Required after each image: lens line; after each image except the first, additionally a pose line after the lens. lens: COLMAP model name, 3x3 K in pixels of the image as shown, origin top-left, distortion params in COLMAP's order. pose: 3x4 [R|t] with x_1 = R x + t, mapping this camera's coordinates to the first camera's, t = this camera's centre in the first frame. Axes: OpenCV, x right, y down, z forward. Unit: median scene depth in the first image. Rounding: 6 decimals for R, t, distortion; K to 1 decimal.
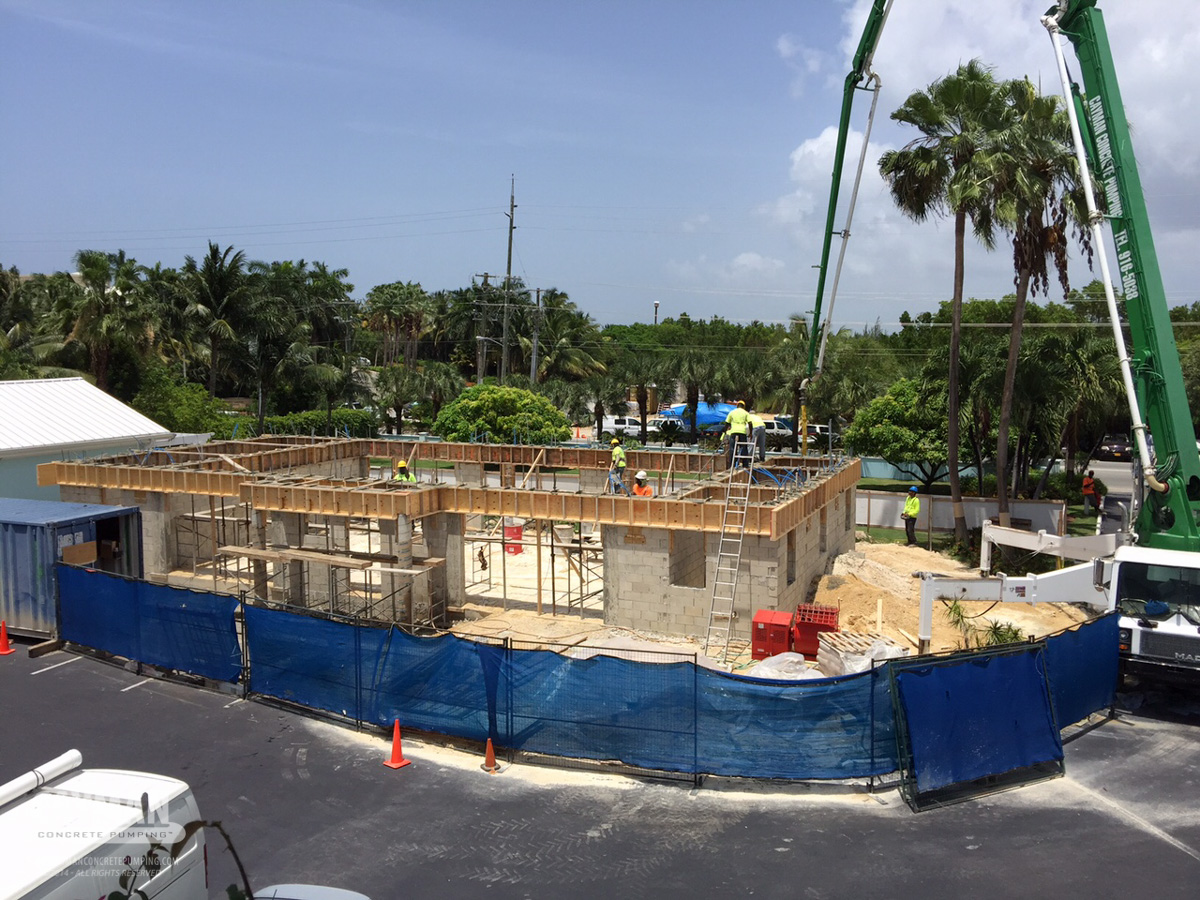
lens RADIAL K [[1000.7, 0, 600.0], [0, 1000.7, 450.0], [0, 0, 1]] dist [0.012668, 0.002048]
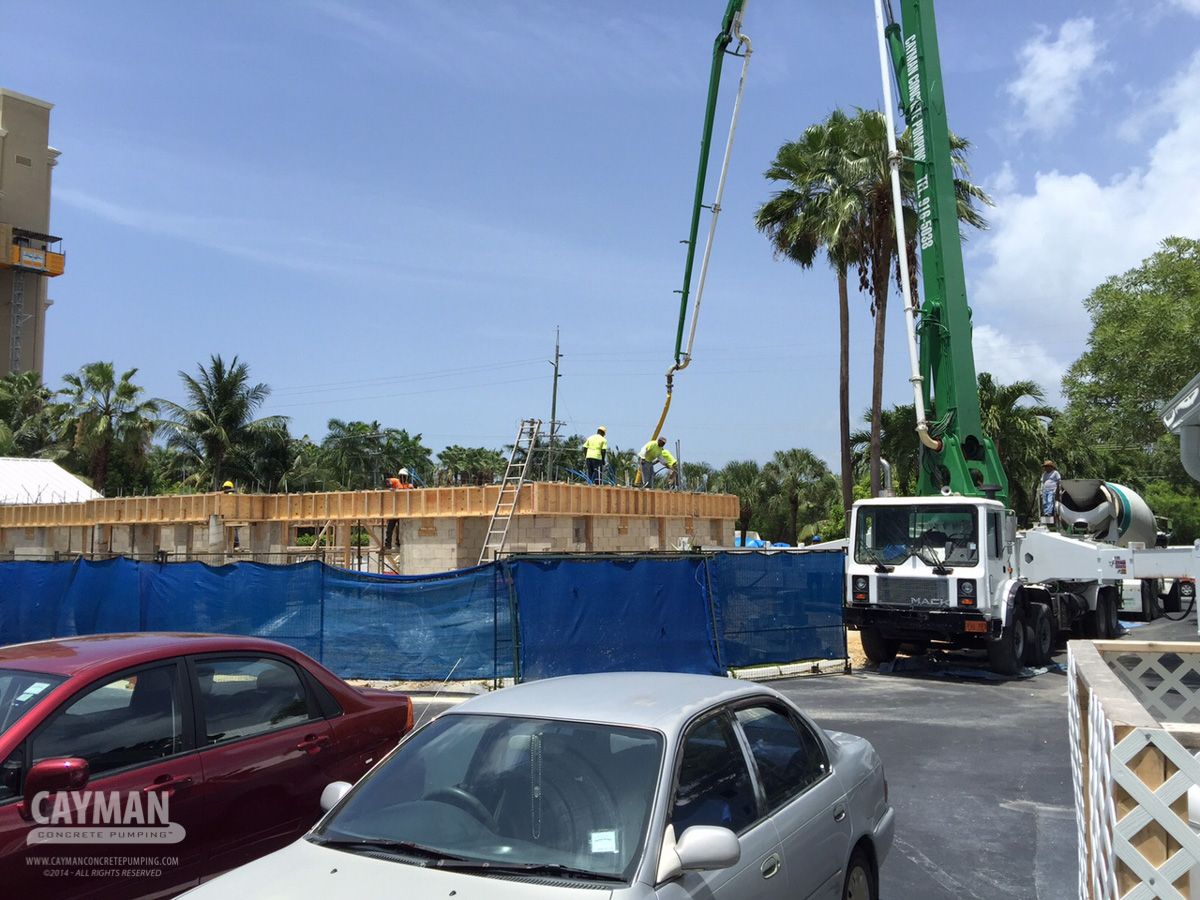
lens RADIAL K [[1000.7, 0, 600.0], [0, 1000.7, 450.0], [0, 0, 1]] dist [0.012668, 0.002048]
pose [[0.992794, -0.015268, -0.118859, 0.319394], [-0.007317, 0.982276, -0.187300, 0.192082], [0.119612, 0.186820, 0.975085, 0.048107]]
